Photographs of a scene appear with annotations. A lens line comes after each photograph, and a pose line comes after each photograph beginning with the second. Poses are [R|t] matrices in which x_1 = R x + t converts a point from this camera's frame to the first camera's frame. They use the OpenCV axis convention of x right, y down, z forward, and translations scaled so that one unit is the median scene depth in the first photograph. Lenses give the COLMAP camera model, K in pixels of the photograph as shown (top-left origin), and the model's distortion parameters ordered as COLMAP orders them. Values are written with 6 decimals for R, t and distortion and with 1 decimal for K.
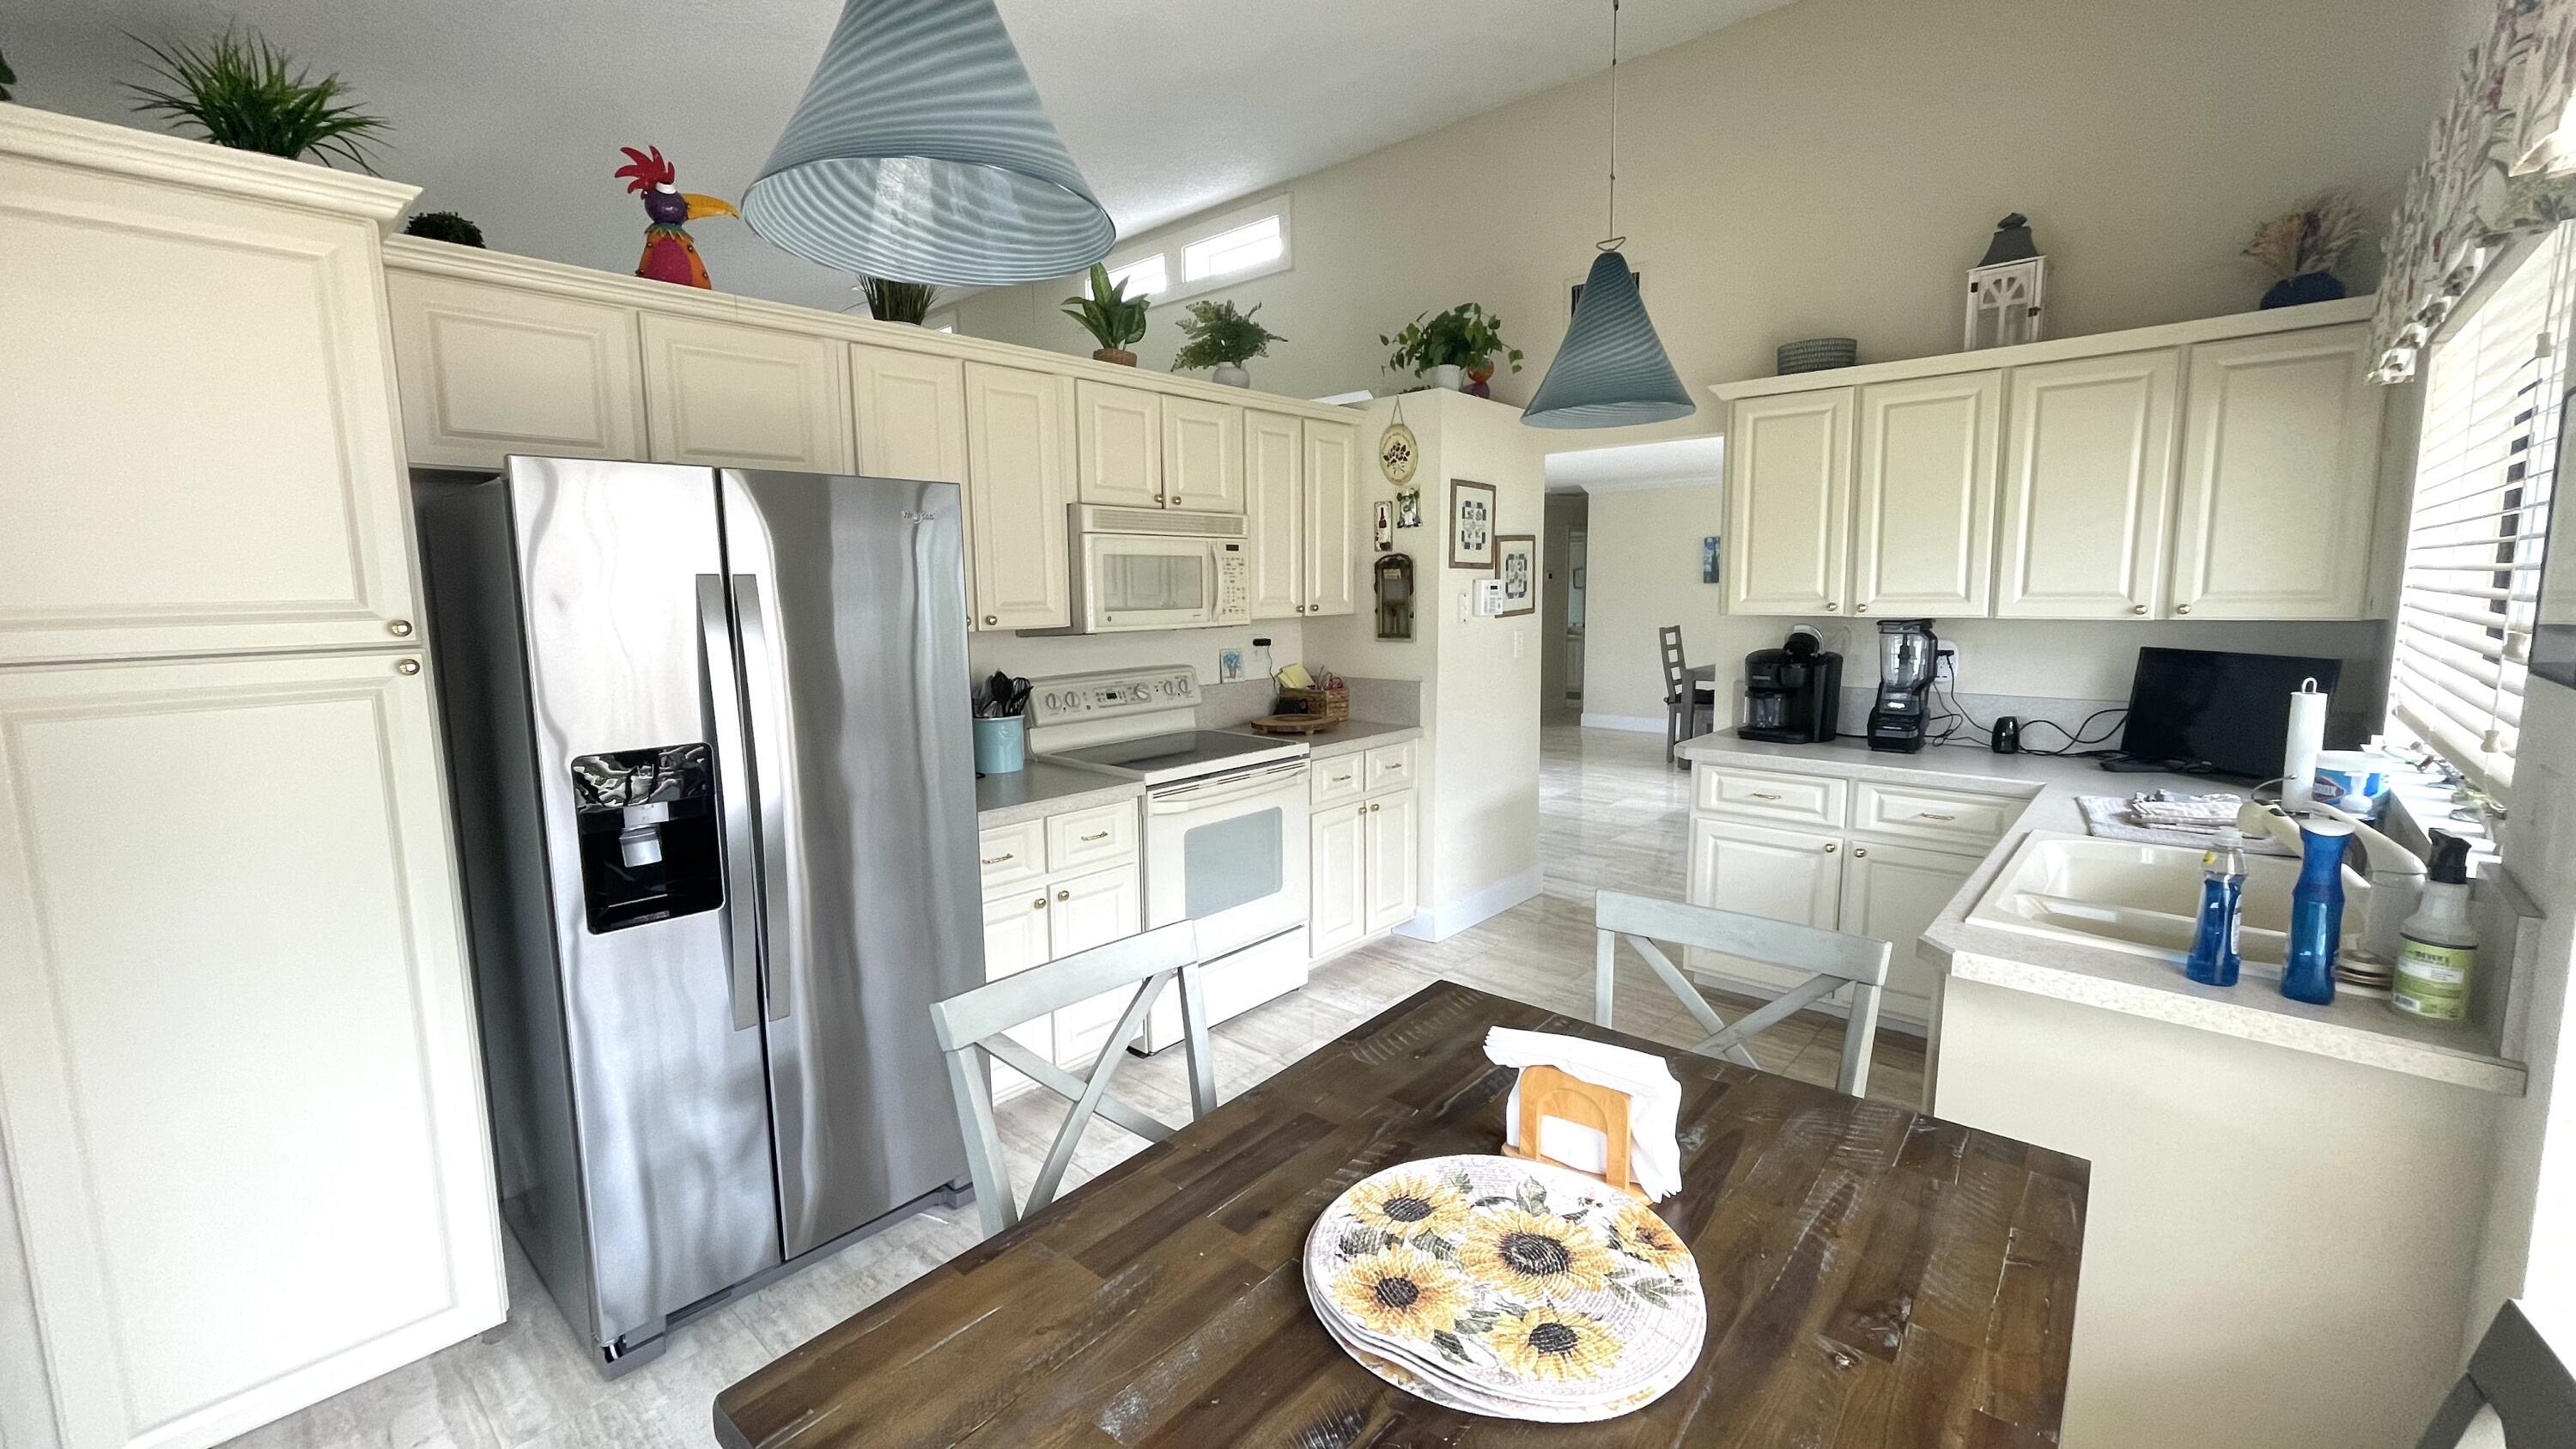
lens RADIAL K [[1043.8, 0, 1271.9], [0, 1043.8, 716.1], [0, 0, 1]] dist [0.000240, -0.000004]
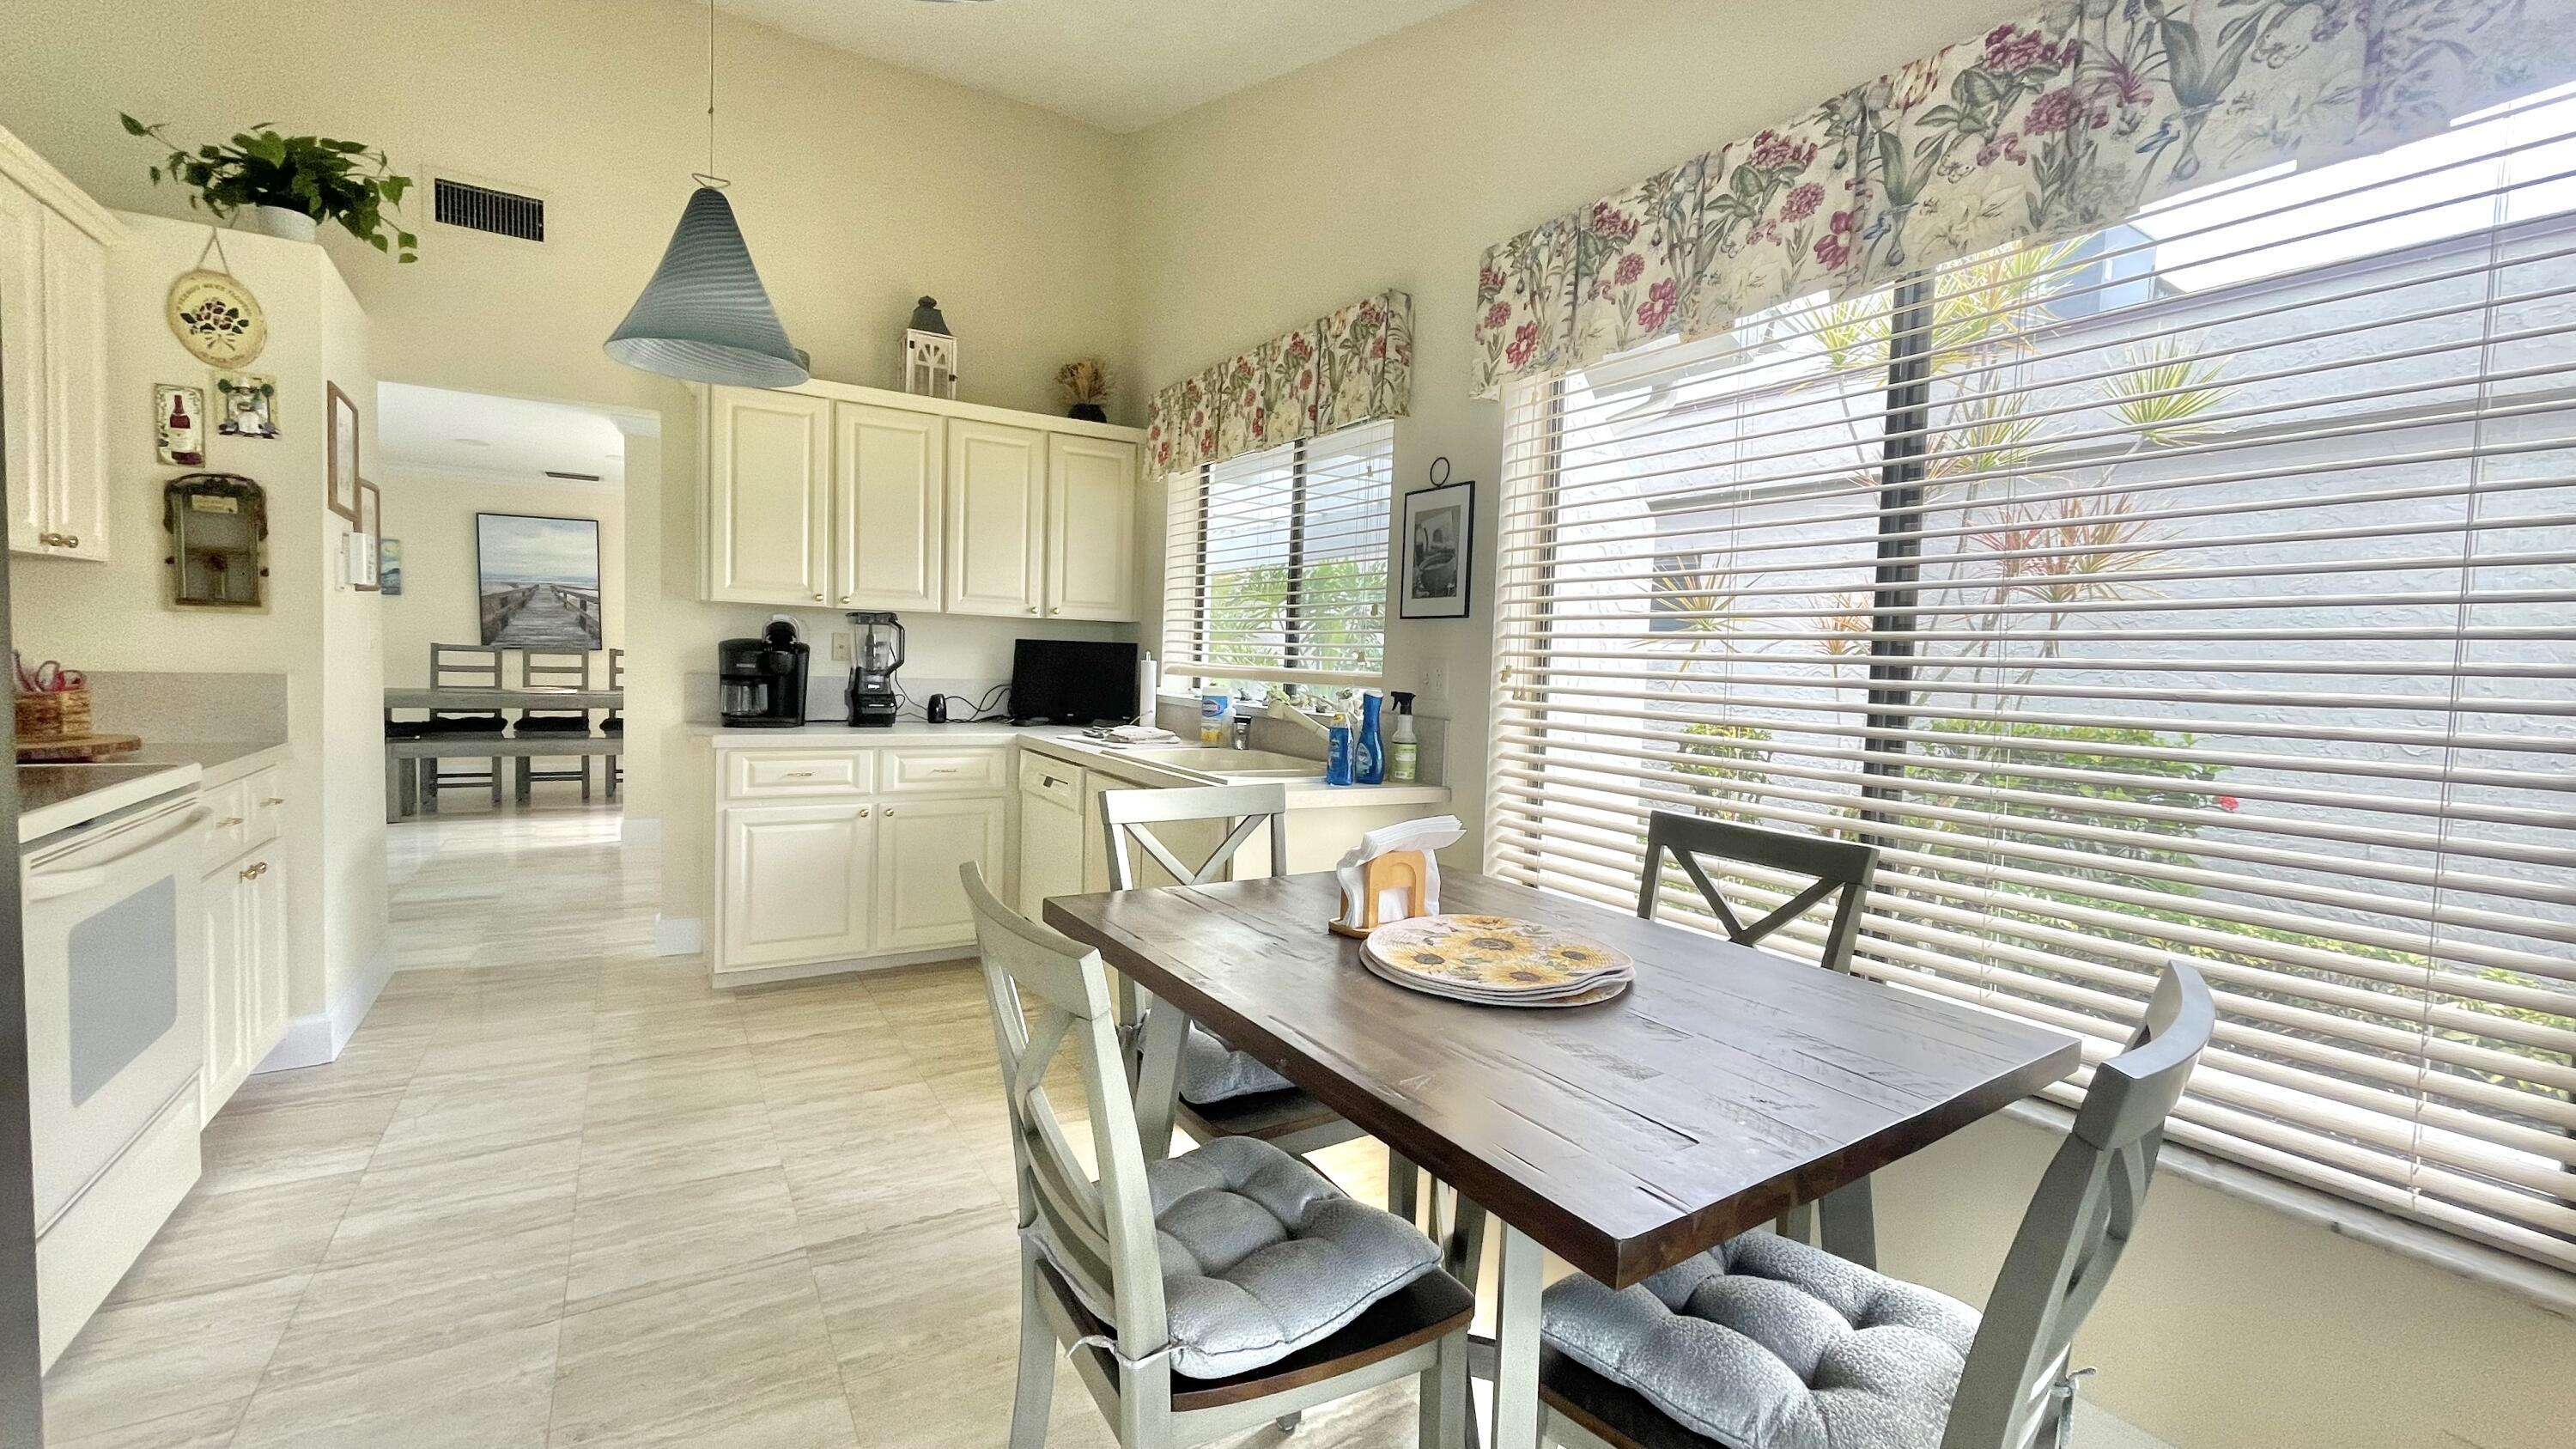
lens RADIAL K [[1043.8, 0, 1270.8], [0, 1043.8, 716.5], [0, 0, 1]] dist [0.000240, -0.000004]
pose [[0.277005, -0.035580, 0.960210, -0.371521], [0.082606, 0.996496, 0.013094, 0.042655], [-0.957311, 0.075692, 0.278973, 0.254036]]
